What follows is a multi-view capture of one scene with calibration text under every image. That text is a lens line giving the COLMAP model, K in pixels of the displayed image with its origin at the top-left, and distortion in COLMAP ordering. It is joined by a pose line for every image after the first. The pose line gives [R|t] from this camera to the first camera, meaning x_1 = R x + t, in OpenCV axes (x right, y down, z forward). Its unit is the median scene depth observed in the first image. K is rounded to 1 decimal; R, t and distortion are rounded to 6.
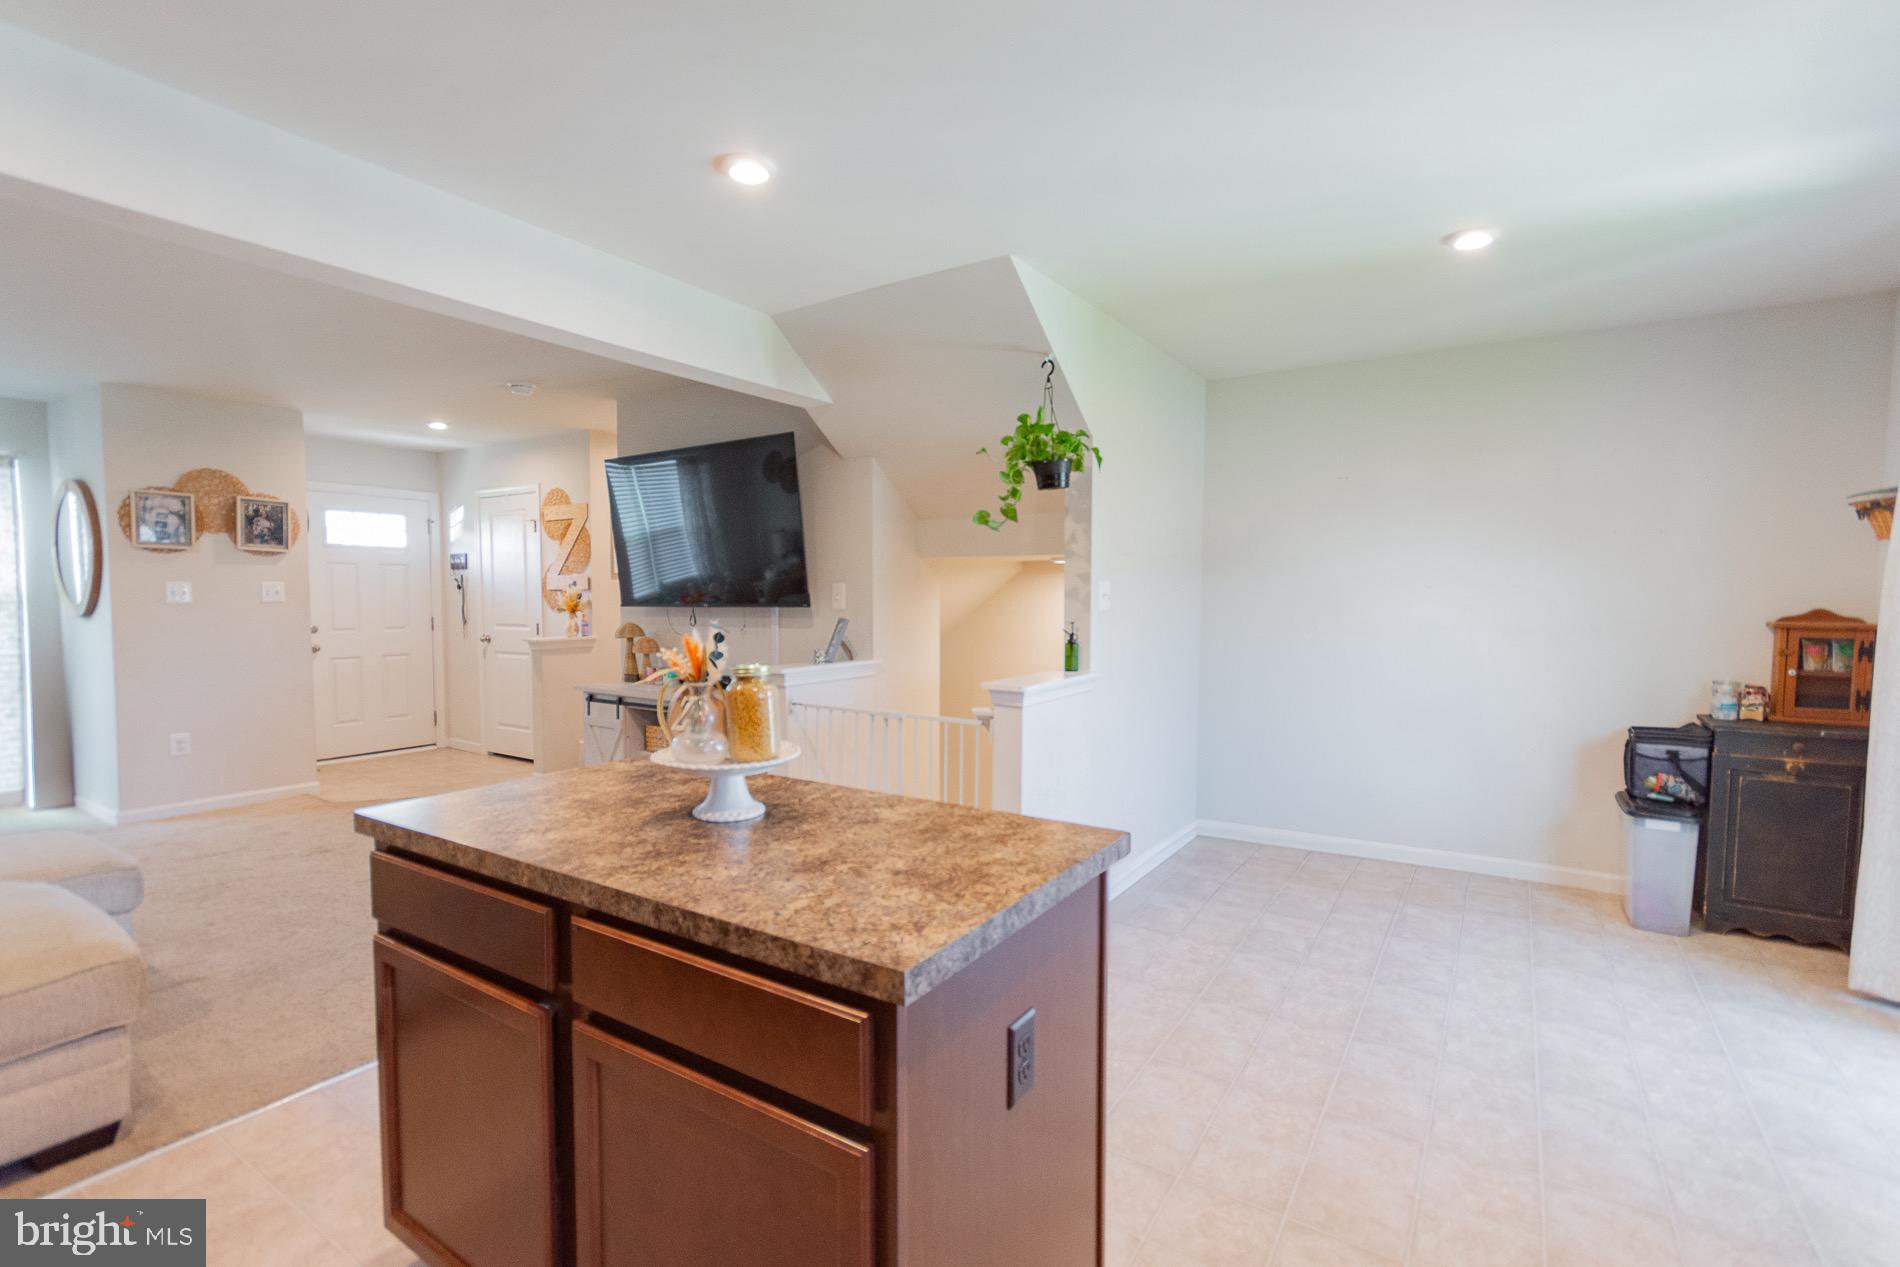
lens RADIAL K [[854.6, 0, 945.4], [0, 854.6, 641.8], [0, 0, 1]] dist [0.009016, 0.000124]
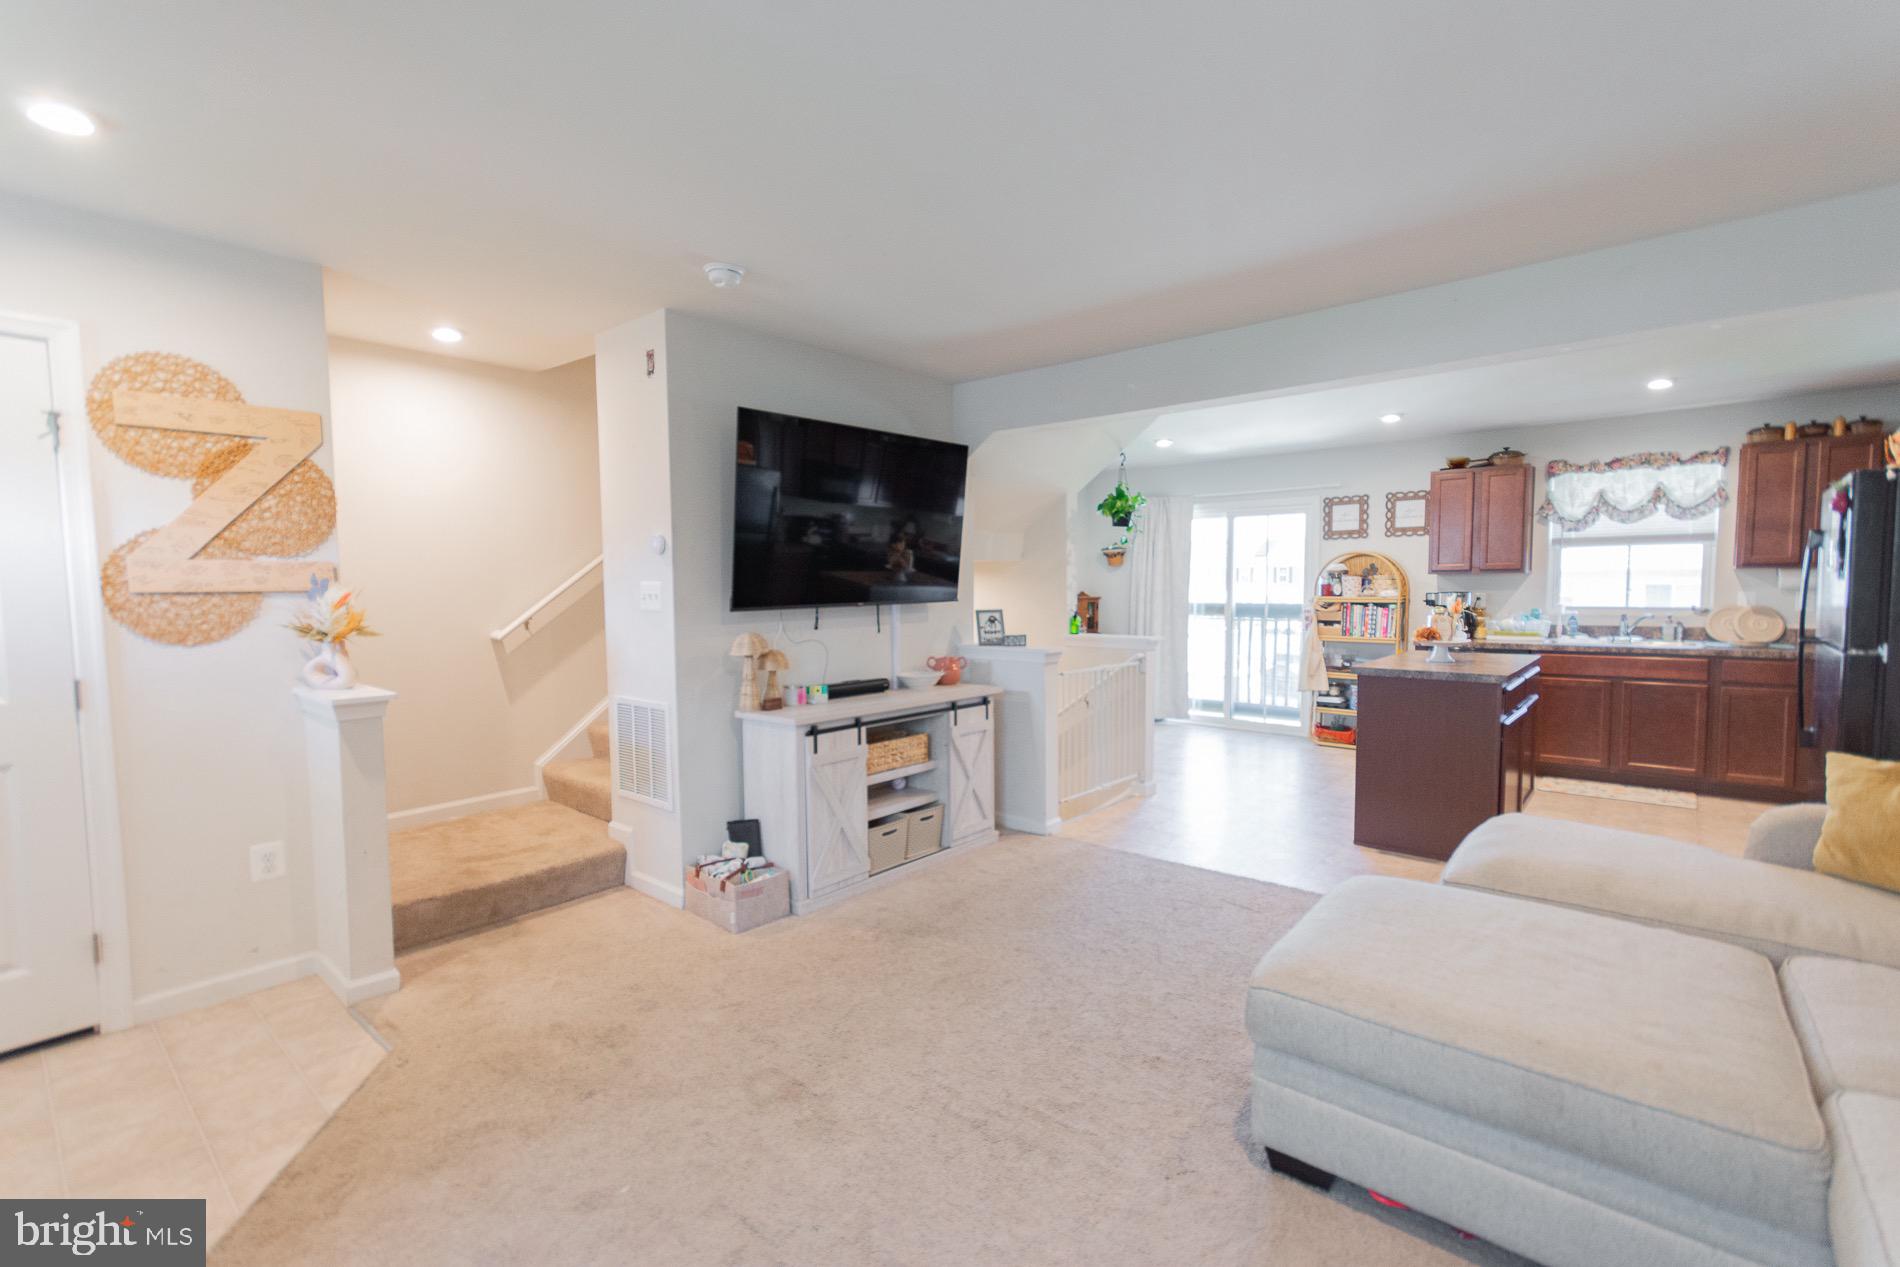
lens RADIAL K [[854.6, 0, 943.8], [0, 854.6, 640.2], [0, 0, 1]] dist [0.009016, 0.000124]
pose [[0.133391, -0.067511, 0.988761, -1.041567], [0.065399, 0.996102, 0.059189, -0.047179], [-0.988903, 0.056769, 0.137287, 0.707828]]
